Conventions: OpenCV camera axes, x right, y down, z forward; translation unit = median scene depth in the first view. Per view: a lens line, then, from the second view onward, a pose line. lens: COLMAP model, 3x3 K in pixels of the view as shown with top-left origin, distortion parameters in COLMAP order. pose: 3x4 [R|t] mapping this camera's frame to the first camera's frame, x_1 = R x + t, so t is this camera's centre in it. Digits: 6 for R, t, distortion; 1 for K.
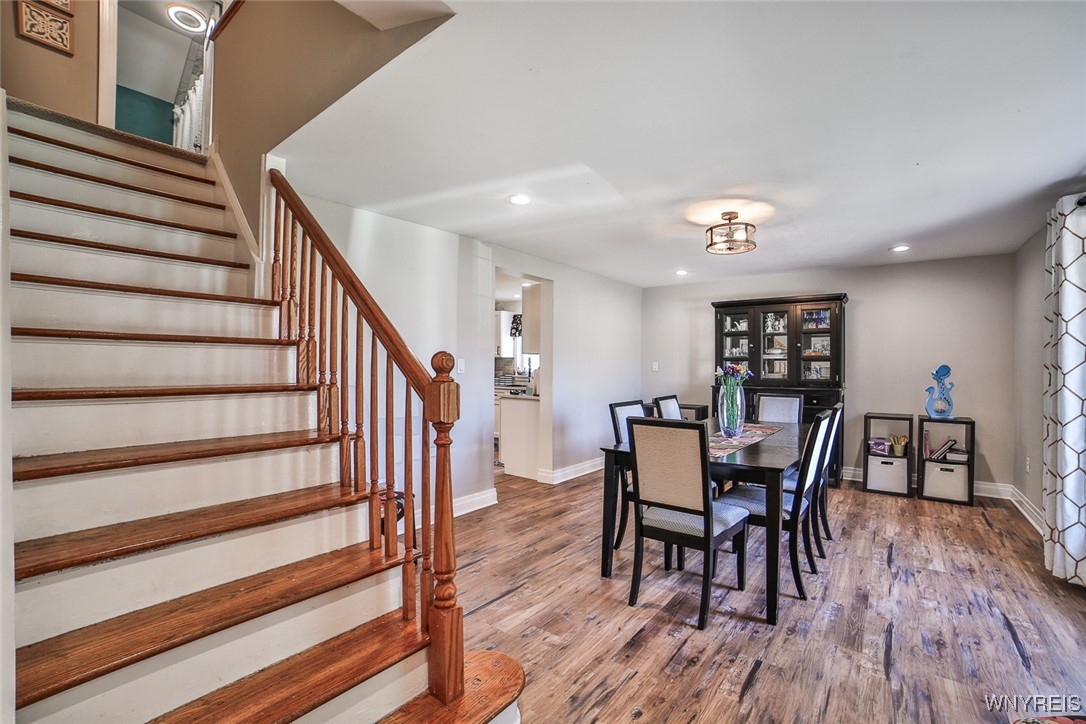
lens RADIAL K [[460.8, 0, 552.7], [0, 460.8, 364.0], [0, 0, 1]] dist [-0.110985, 0.039081]
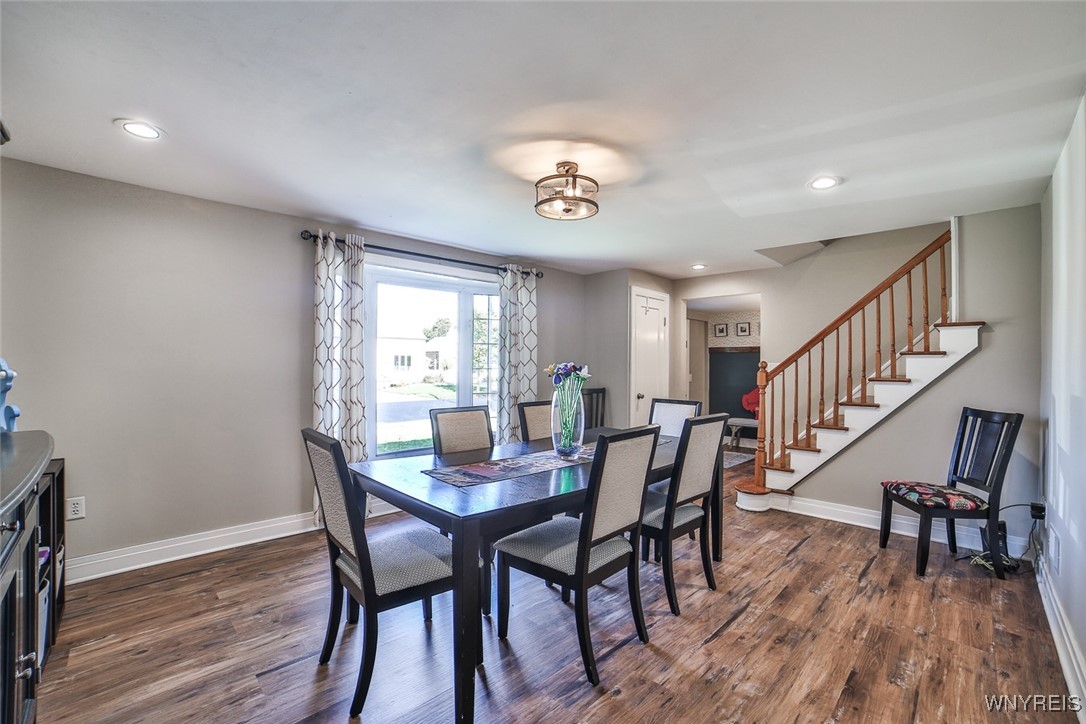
lens RADIAL K [[460.8, 0, 552.7], [0, 460.8, 364.0], [0, 0, 1]] dist [-0.110985, 0.039081]
pose [[-0.993057, -0.009796, 0.117226, 0.325021], [-0.009918, 0.999951, -0.000462, 0.003159], [-0.117216, -0.001621, -0.993105, 1.757911]]
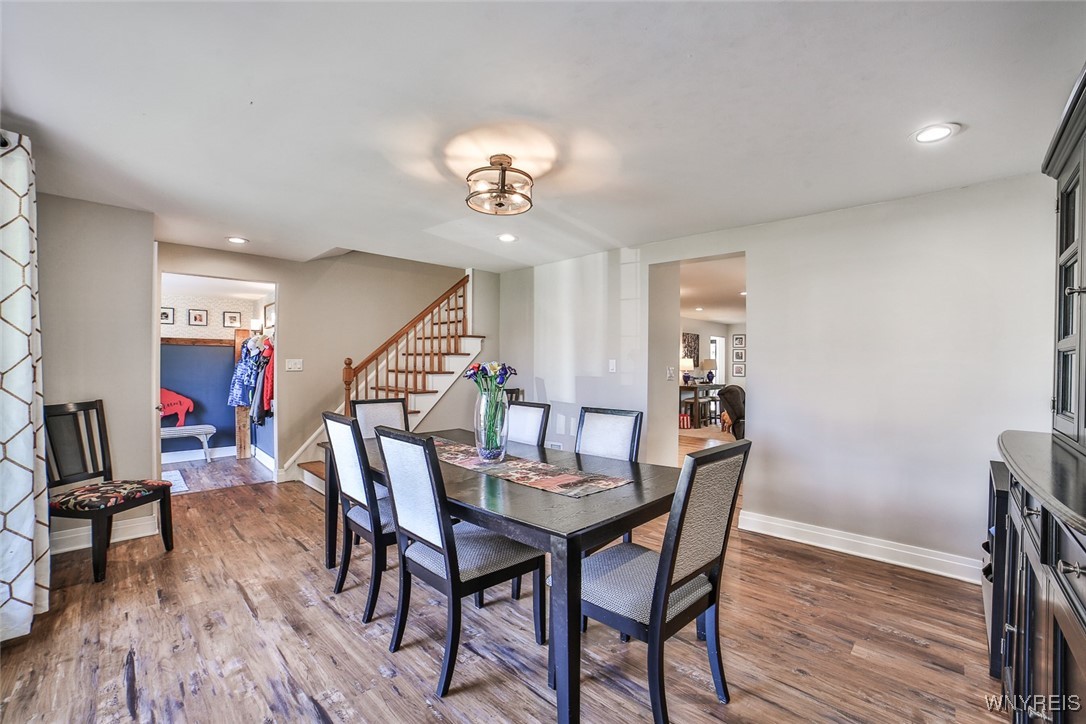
lens RADIAL K [[460.8, 0, 552.7], [0, 460.8, 364.0], [0, 0, 1]] dist [-0.110985, 0.039081]
pose [[-0.101016, -0.006042, -0.994866, 1.120408], [-0.008663, 0.999949, -0.005193, 0.007968], [0.994847, 0.008094, -0.101064, 1.158725]]
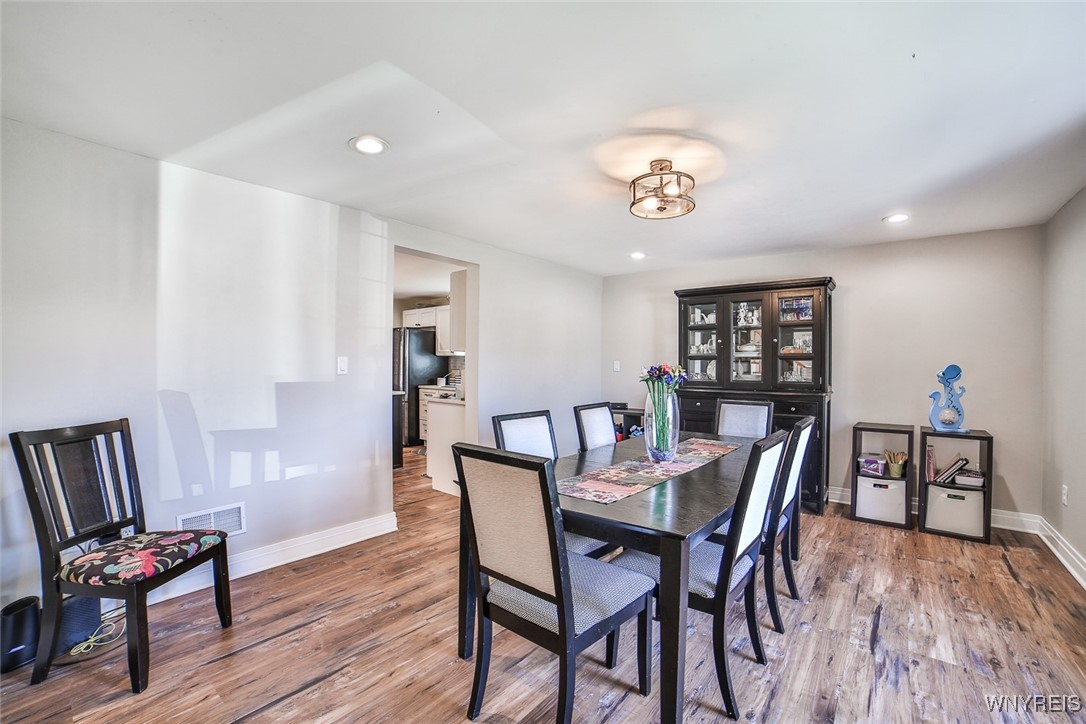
lens RADIAL K [[454.3, 0, 553.1], [0, 454.3, 363.9], [0, 0, 1]] dist [-0.098876, 0.032358]
pose [[0.999903, 0.001800, -0.013811, 0.223959], [-0.001761, 0.999994, 0.002829, -0.000818], [0.013816, -0.002805, 0.999901, 0.251626]]
